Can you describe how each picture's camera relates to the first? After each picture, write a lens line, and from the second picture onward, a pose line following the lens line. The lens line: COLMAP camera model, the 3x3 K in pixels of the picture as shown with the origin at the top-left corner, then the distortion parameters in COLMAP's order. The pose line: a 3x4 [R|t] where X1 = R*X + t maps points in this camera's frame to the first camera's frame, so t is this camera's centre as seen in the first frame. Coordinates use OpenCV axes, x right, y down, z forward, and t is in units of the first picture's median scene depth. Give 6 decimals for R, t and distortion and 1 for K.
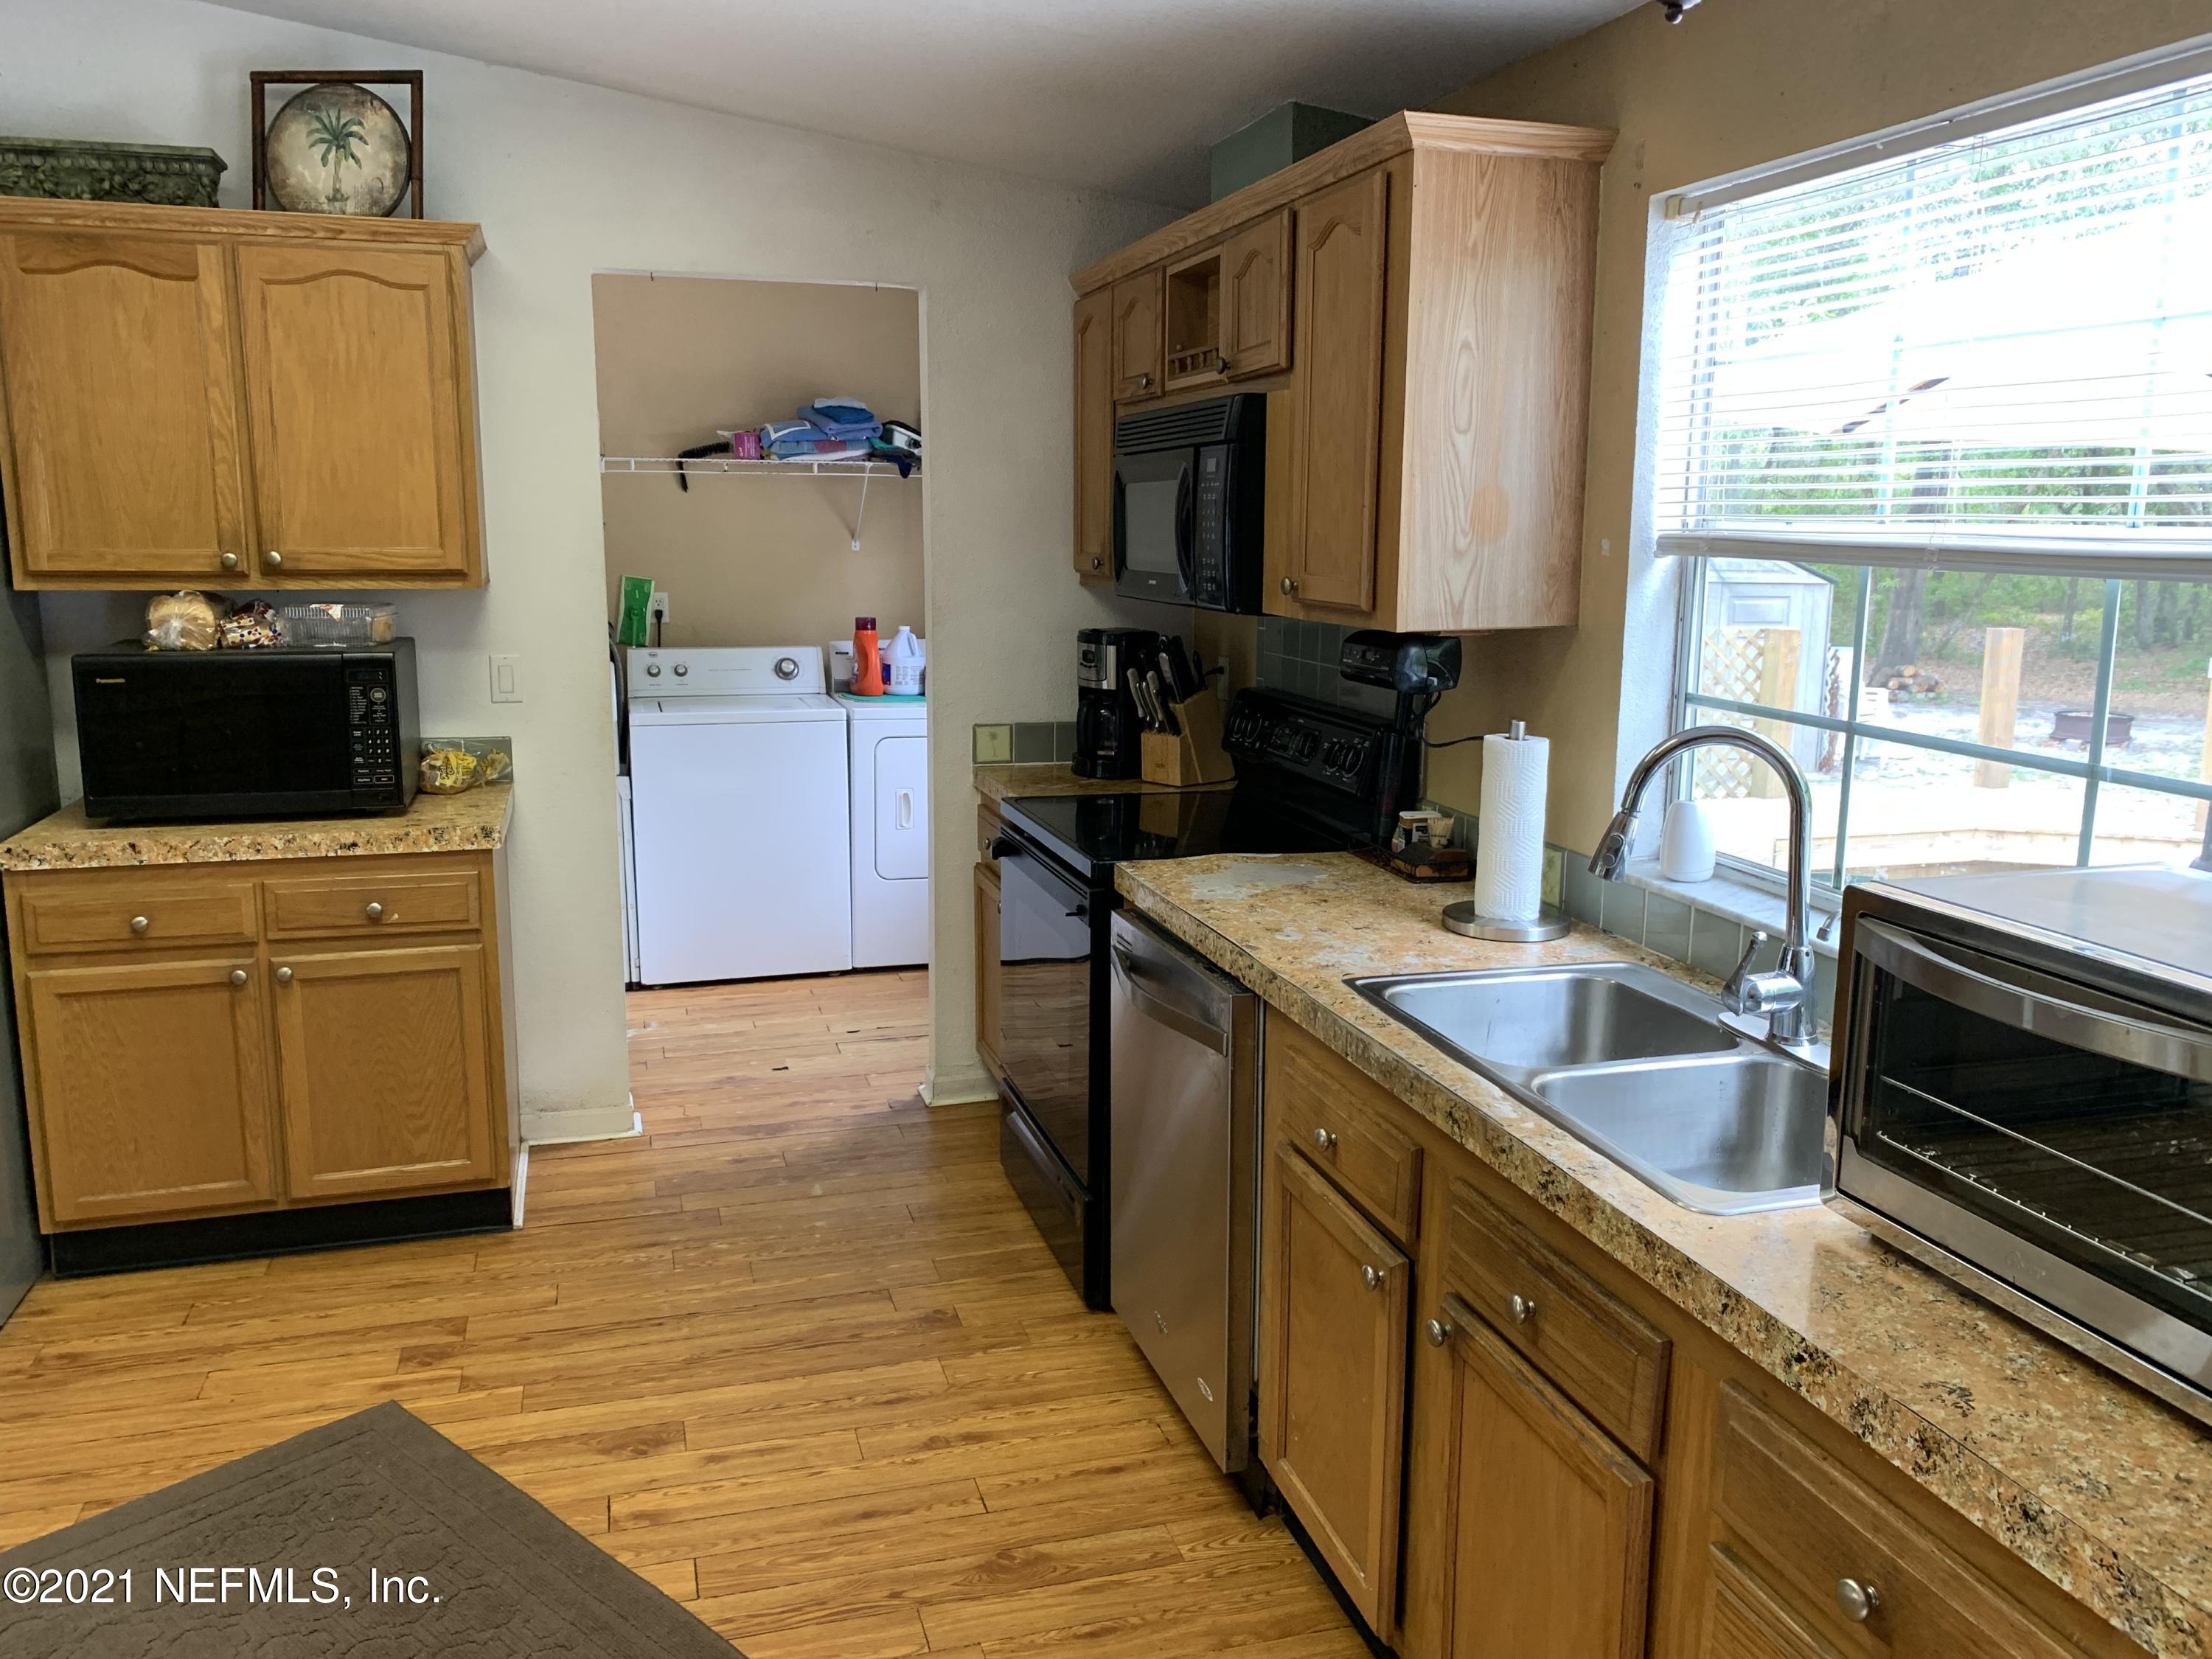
lens RADIAL K [[1707.4, 0, 1095.0], [0, 1707.4, 816.1], [0, 0, 1]] dist [0.044099, -0.037782]
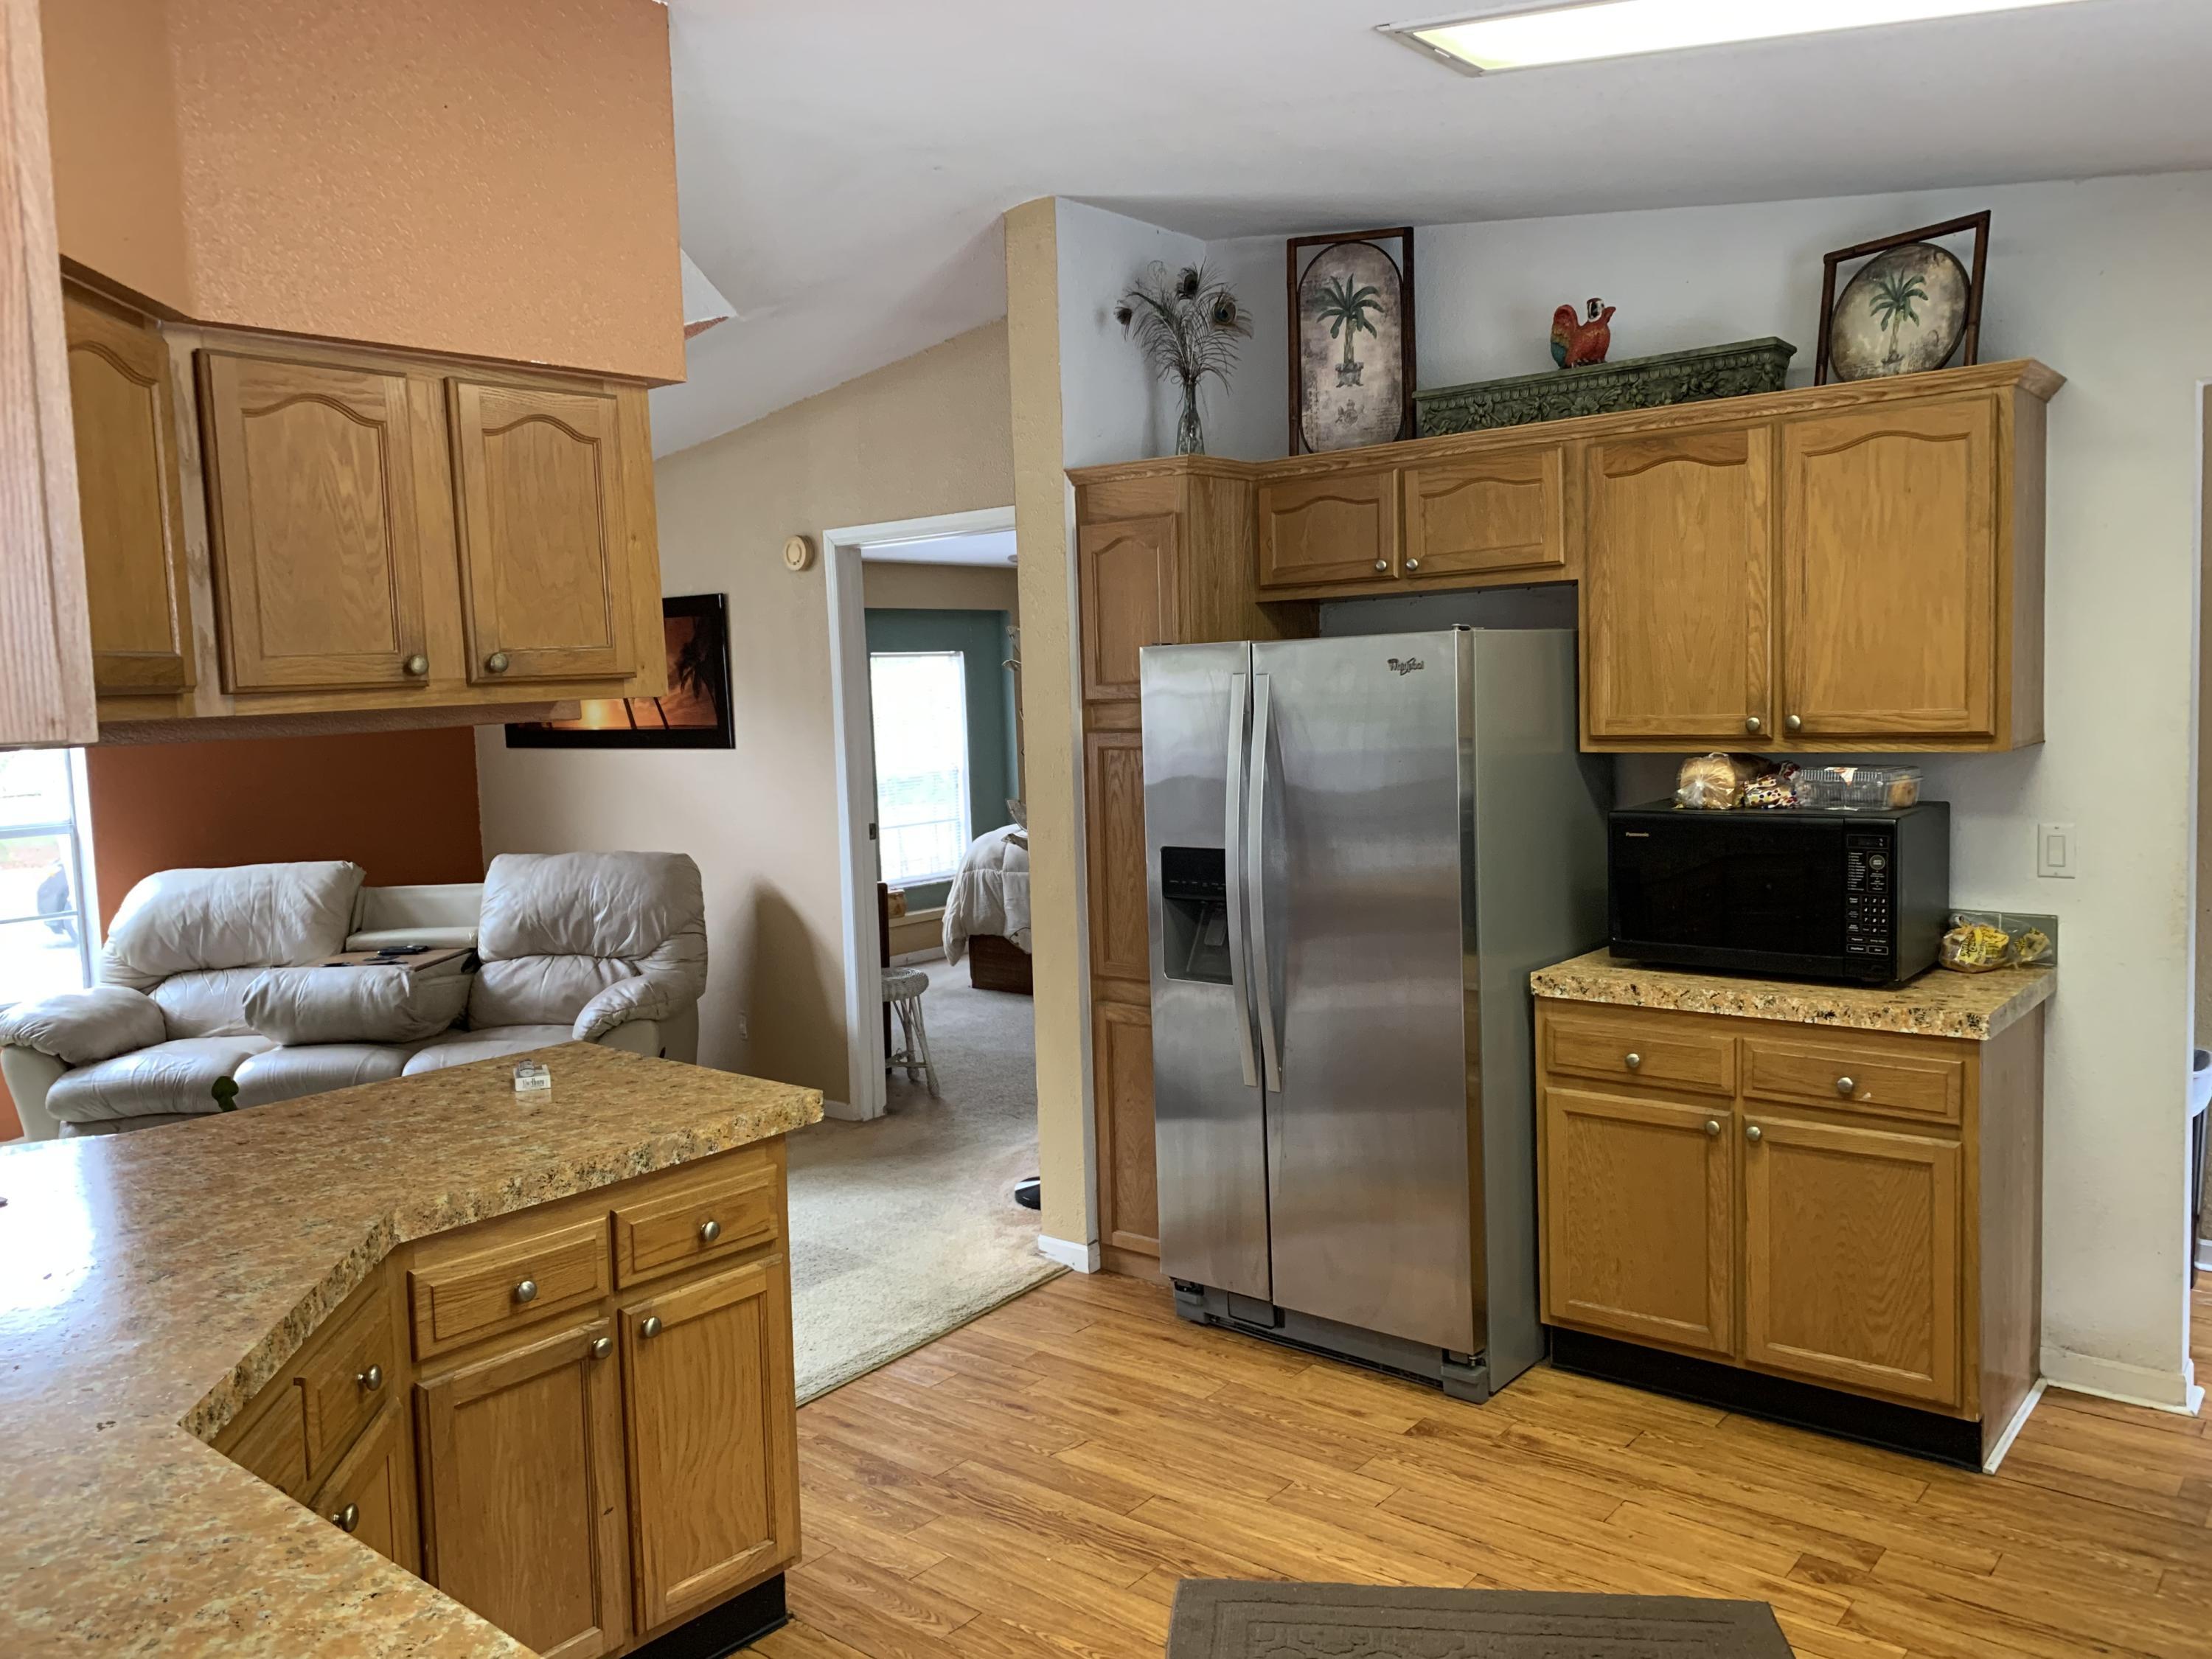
lens RADIAL K [[1707.4, 0, 1098.8], [0, 1707.4, 822.6], [0, 0, 1]] dist [0.044099, -0.037782]
pose [[0.565361, 0.043683, -0.823686, 0.130104], [-0.107853, 0.993938, -0.021316, -0.025371], [0.817762, 0.100888, 0.566646, 0.098256]]
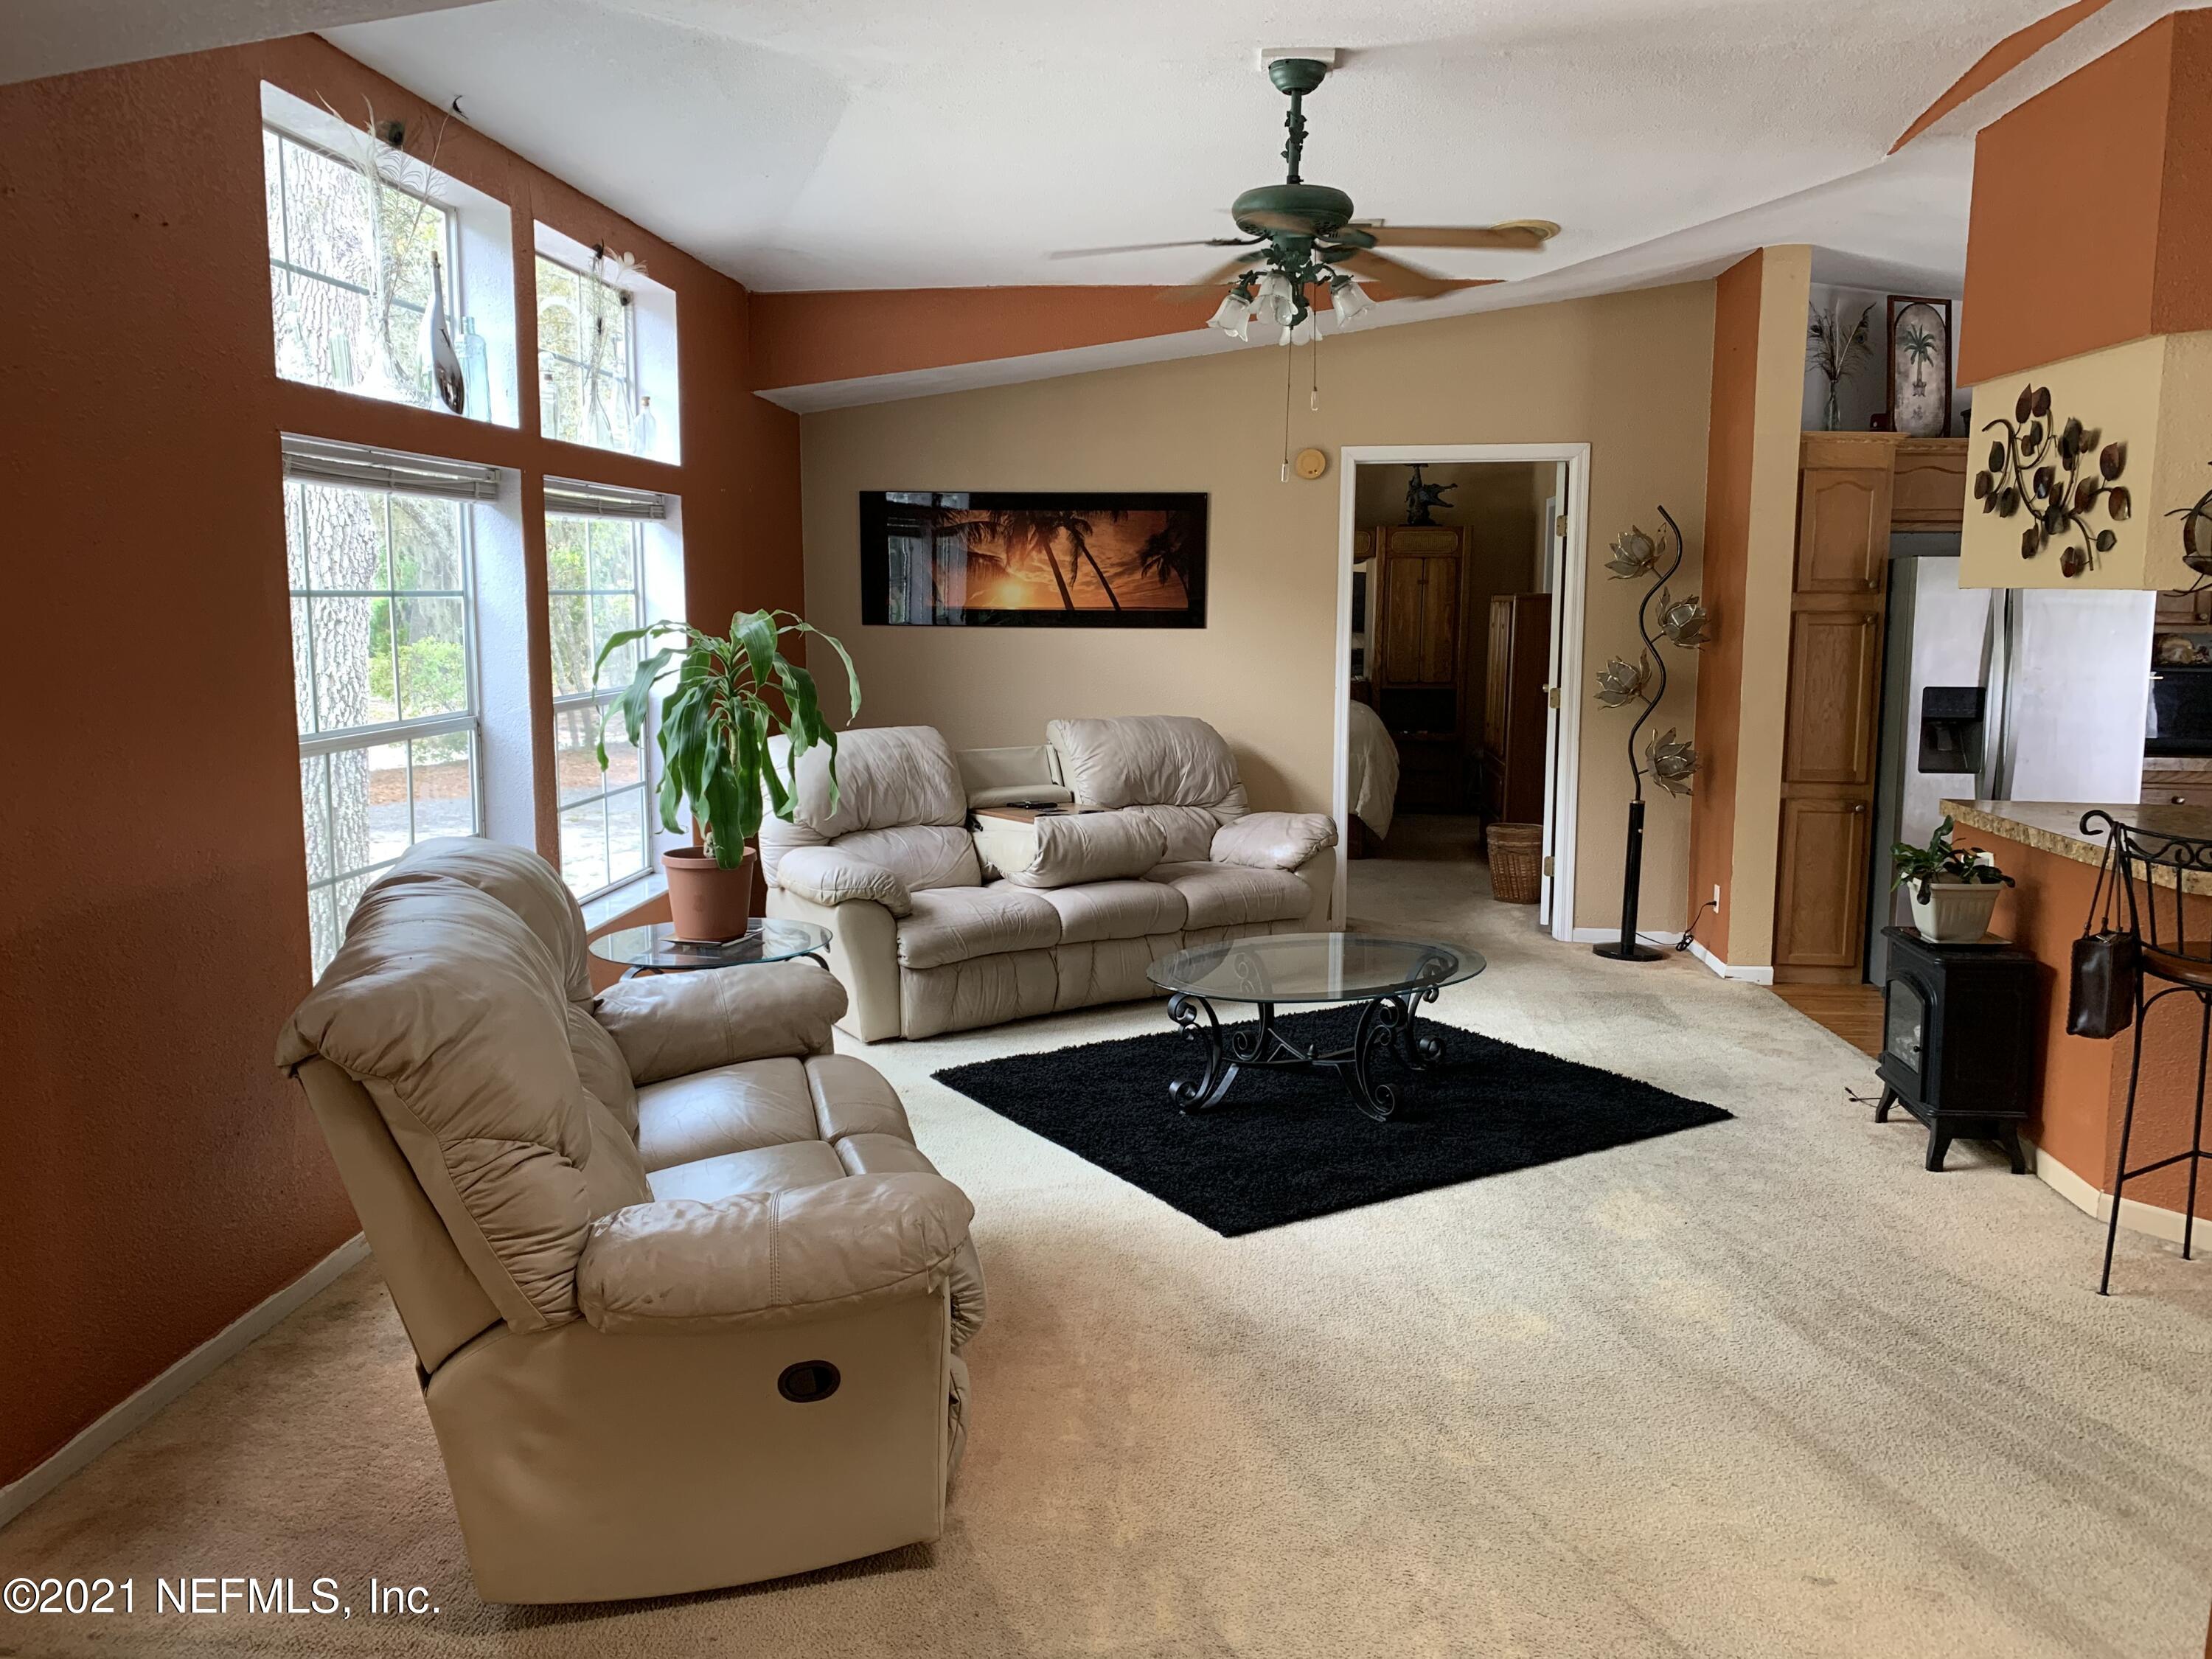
lens RADIAL K [[1707.4, 0, 1096.9], [0, 1707.4, 818.5], [0, 0, 1]] dist [0.044099, -0.037782]
pose [[0.933555, 0.045674, -0.355512, -0.797474], [-0.062234, 0.997438, -0.035277, 0.182327], [0.352990, 0.055057, 0.934006, -1.015203]]
